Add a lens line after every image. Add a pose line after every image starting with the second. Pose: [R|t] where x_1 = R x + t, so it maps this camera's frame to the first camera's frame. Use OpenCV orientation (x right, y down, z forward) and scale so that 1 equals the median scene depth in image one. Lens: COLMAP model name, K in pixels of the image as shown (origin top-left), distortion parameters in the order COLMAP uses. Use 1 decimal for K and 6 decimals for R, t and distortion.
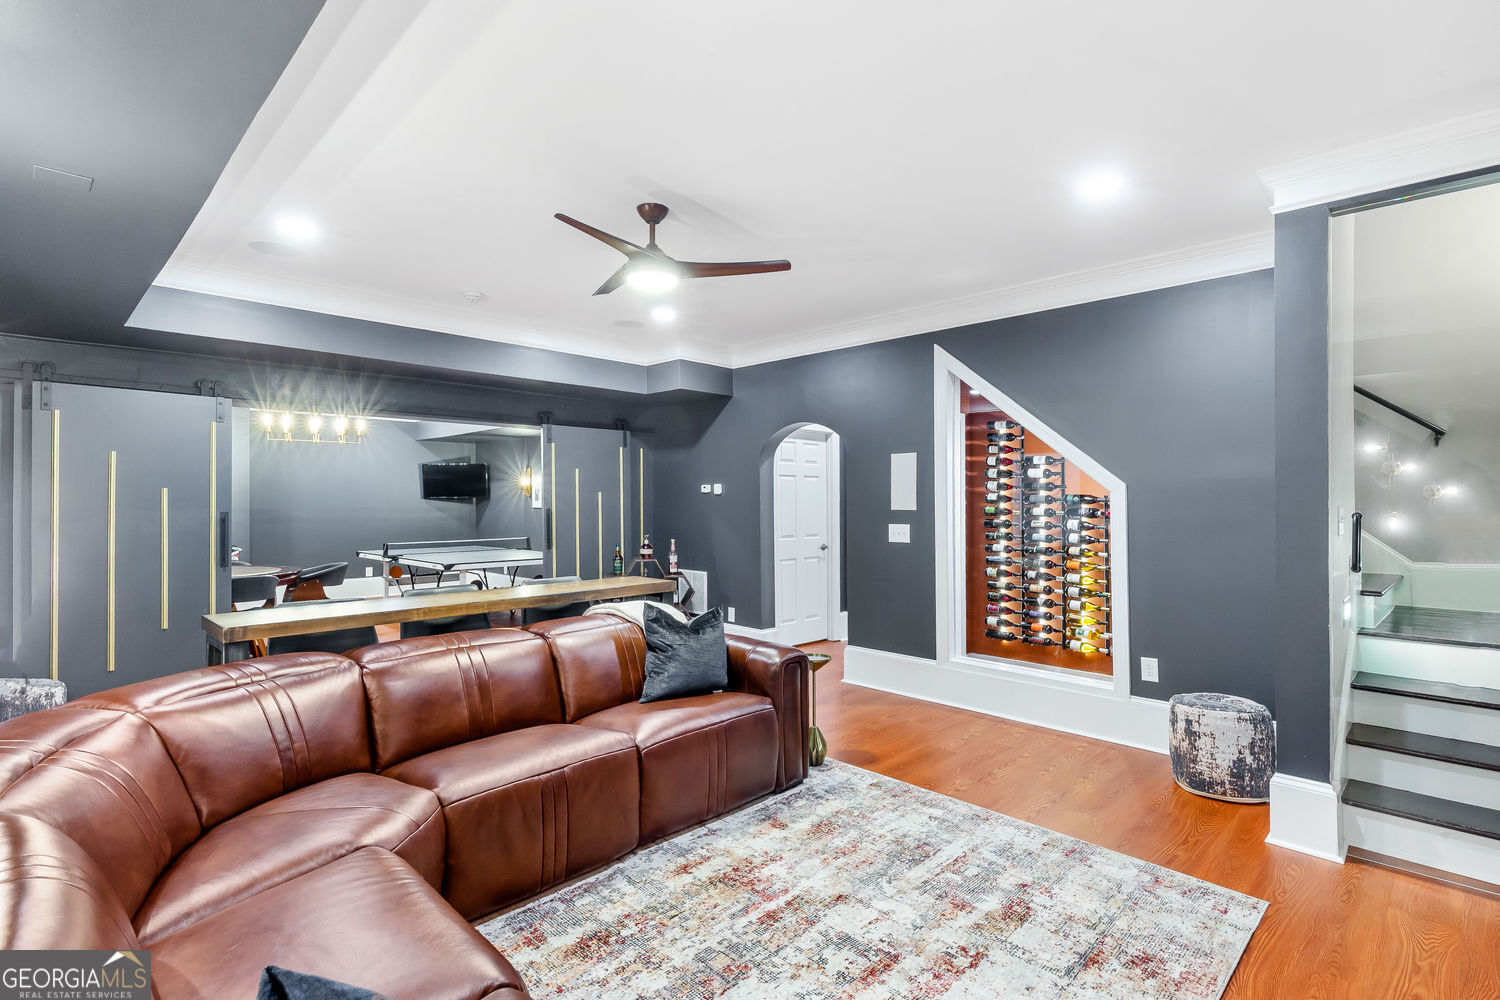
lens RADIAL K [[730.5, 0, 750.0], [0, 730.5, 500.0], [0, 0, 1]] dist [0.002623, 0.000139]
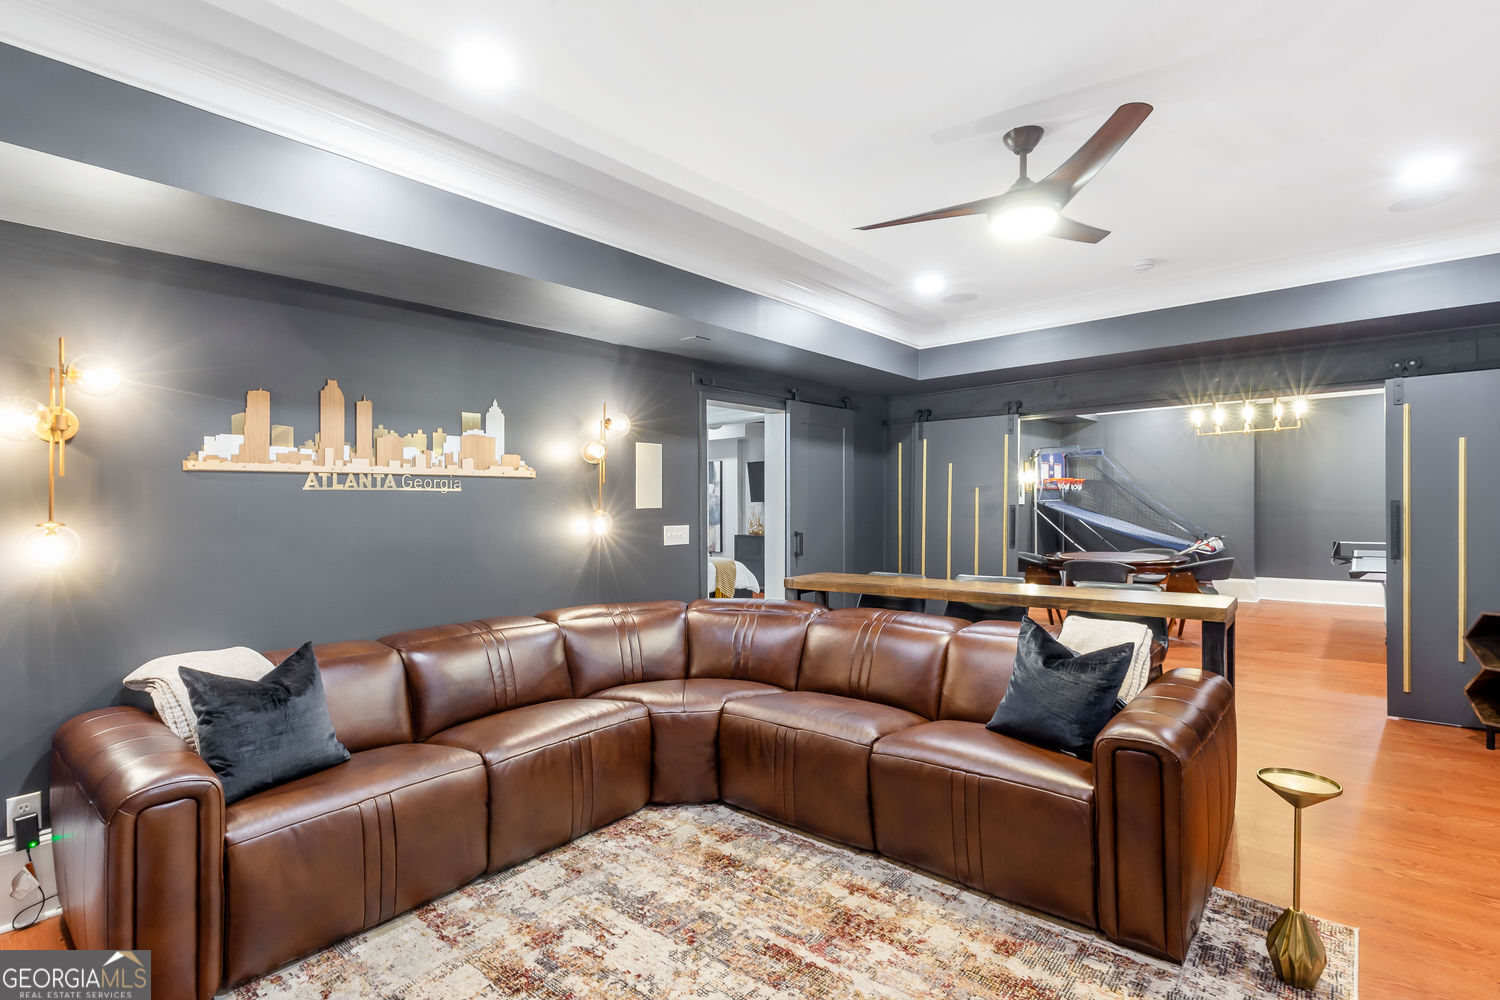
lens RADIAL K [[702.5, 0, 758.7], [0, 702.5, 504.9], [0, 0, 1]] dist [0.001787, 0.000084]
pose [[0.094627, 0.005802, -0.995496, 0.742881], [0.014213, 0.999873, 0.007178, 0.005125], [0.995411, -0.014828, 0.094532, 0.748715]]
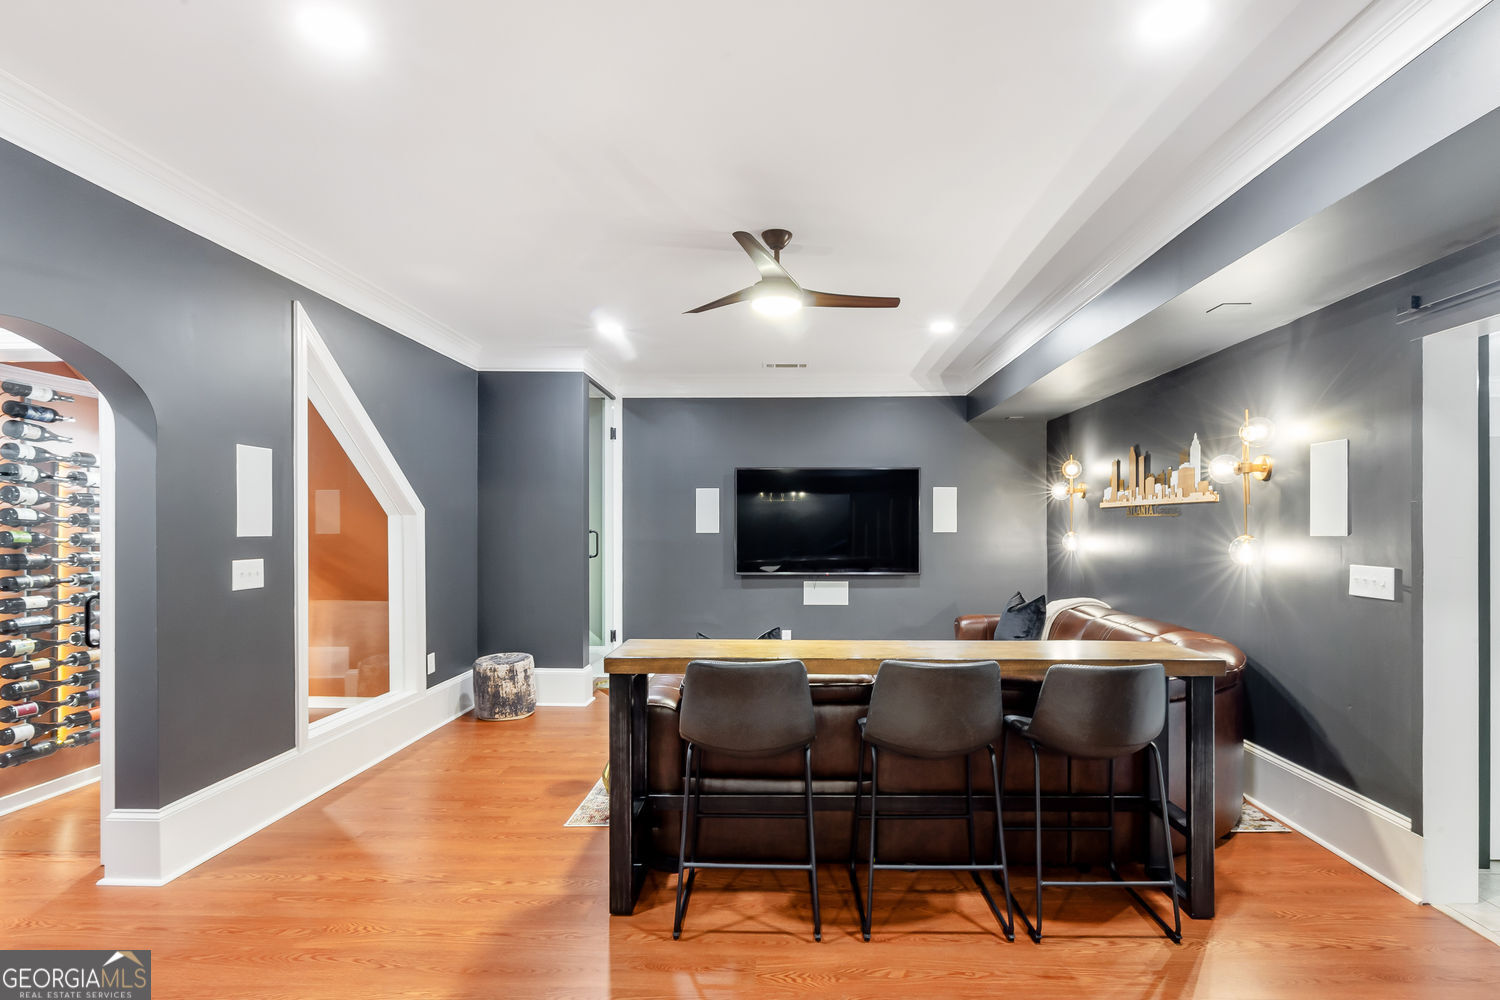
lens RADIAL K [[726.4, 0, 799.1], [0, 726.4, 523.3], [0, 0, 1]] dist [0.000752, -0.000070]
pose [[-0.731155, 0.002755, 0.682206, -0.993504], [-0.002325, 0.999976, -0.006530, 0.009955], [-0.682208, -0.006361, -0.731131, 2.025354]]
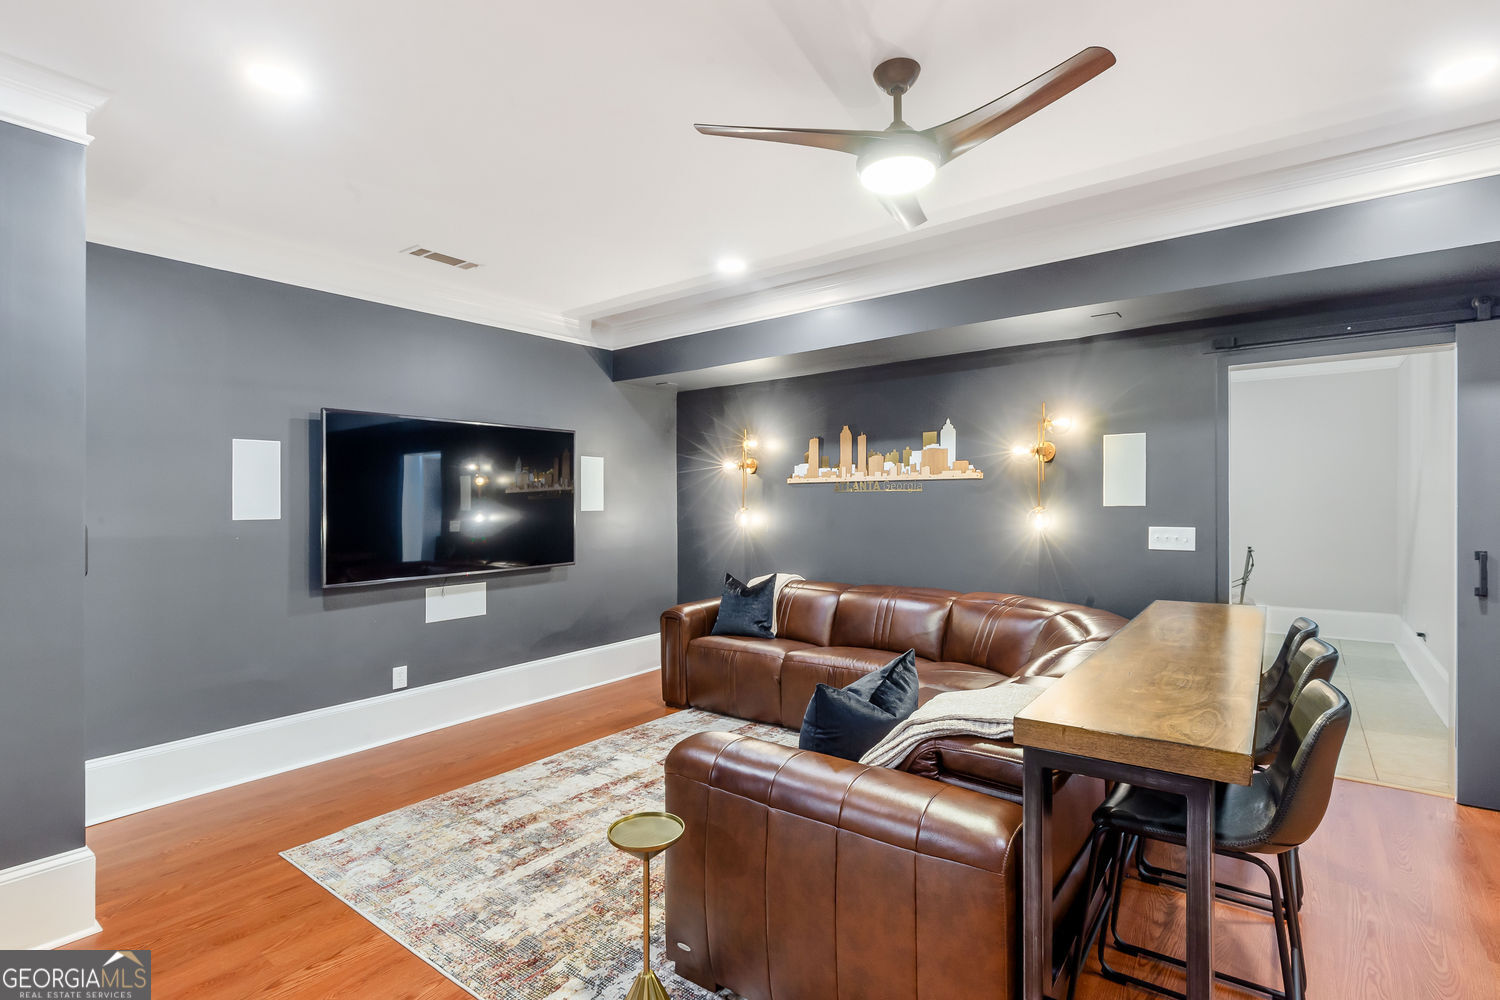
lens RADIAL K [[702.5, 0, 758.7], [0, 702.5, 504.9], [0, 0, 1]] dist [0.001787, 0.000084]
pose [[-0.986631, 0.011772, -0.162547, 0.119192], [0.011425, 0.999930, 0.003069, 0.005083], [0.162572, 0.001171, -0.986696, 1.918808]]
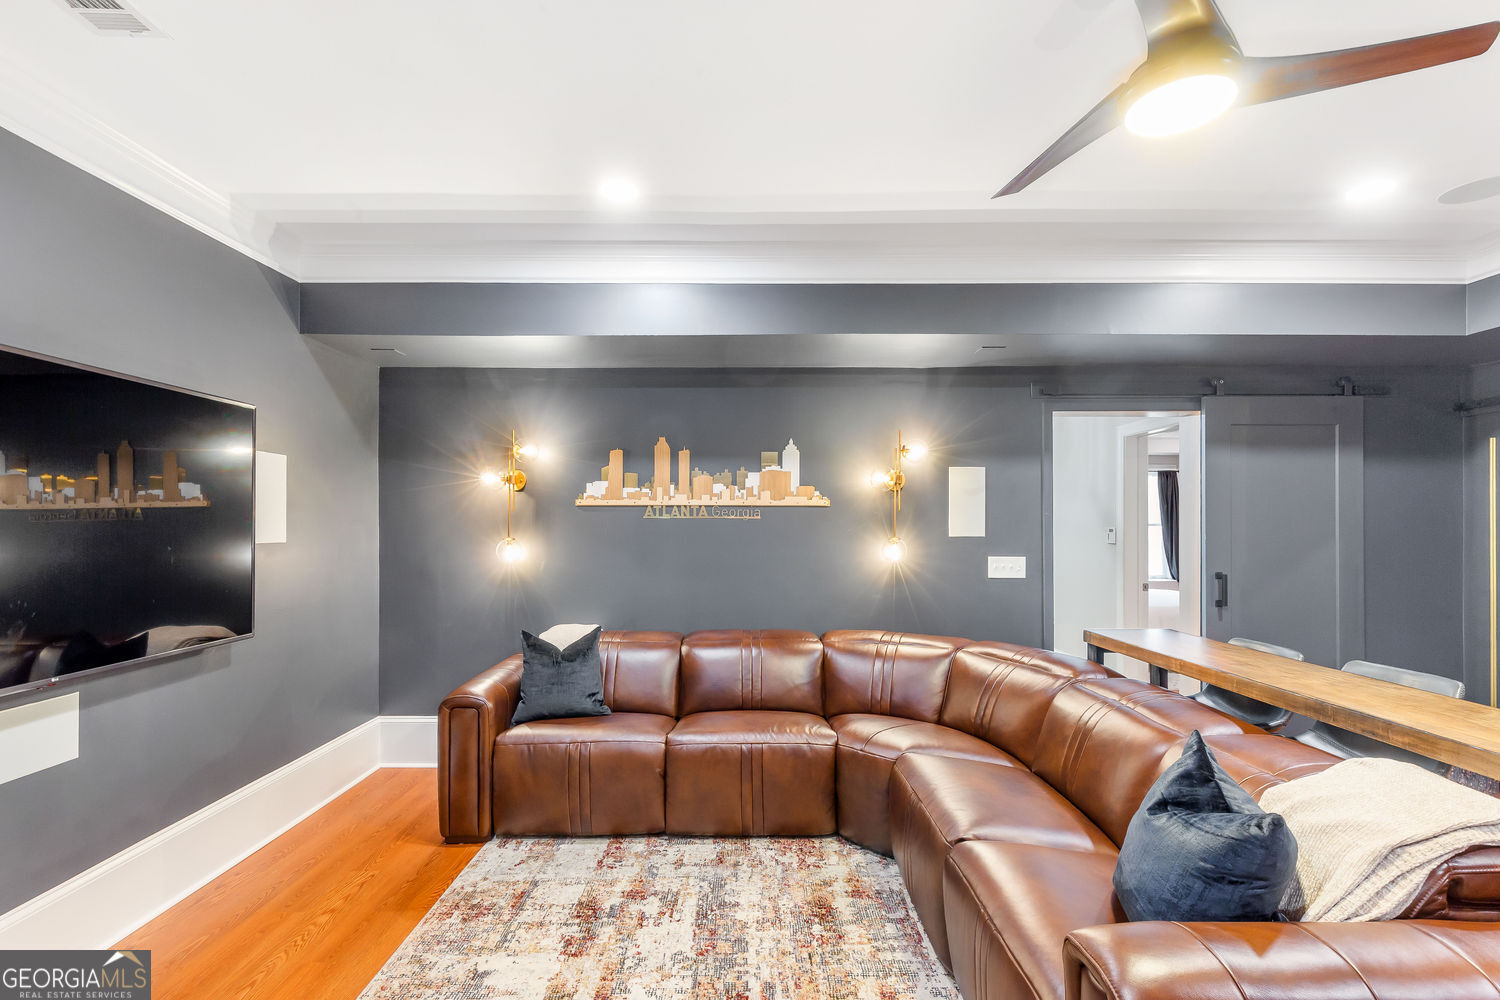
lens RADIAL K [[697.7, 0, 744.1], [0, 697.7, 515.8], [0, 0, 1]] dist [0.010073, -0.000232]
pose [[-0.695715, -0.002661, -0.718313, 0.529526], [0.002818, 0.999975, -0.006434, -0.014376], [0.718313, -0.006500, -0.695690, 1.327652]]
